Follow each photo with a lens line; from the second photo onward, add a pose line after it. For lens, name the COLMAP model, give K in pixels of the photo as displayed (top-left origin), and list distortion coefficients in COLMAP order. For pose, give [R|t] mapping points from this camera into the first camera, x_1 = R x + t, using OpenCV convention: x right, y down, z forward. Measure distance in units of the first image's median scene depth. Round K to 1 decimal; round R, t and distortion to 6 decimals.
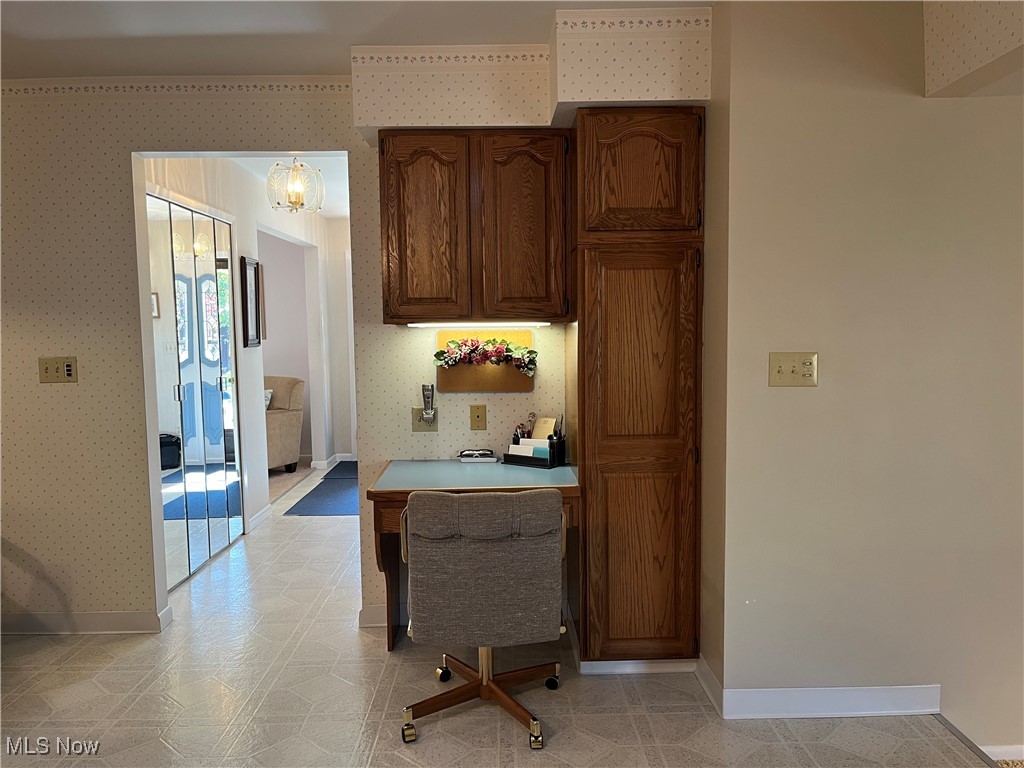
lens RADIAL K [[775.8, 0, 516.5], [0, 775.8, 384.8], [0, 0, 1]] dist [0.099607, -0.147408]
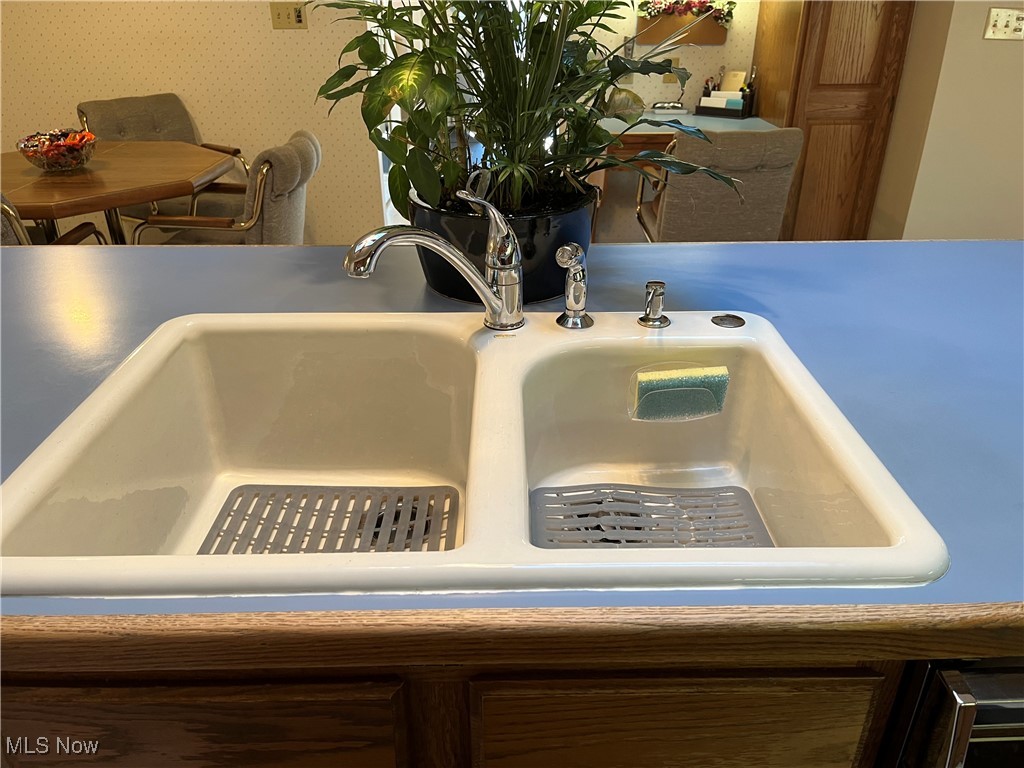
lens RADIAL K [[775.8, 0, 516.5], [0, 775.8, 384.8], [0, 0, 1]] dist [0.099607, -0.147408]
pose [[0.999900, 0.014102, -0.000656, -0.272761], [-0.012755, 0.922323, 0.386209, 0.026882], [0.006051, -0.386162, 0.922411, -0.195004]]
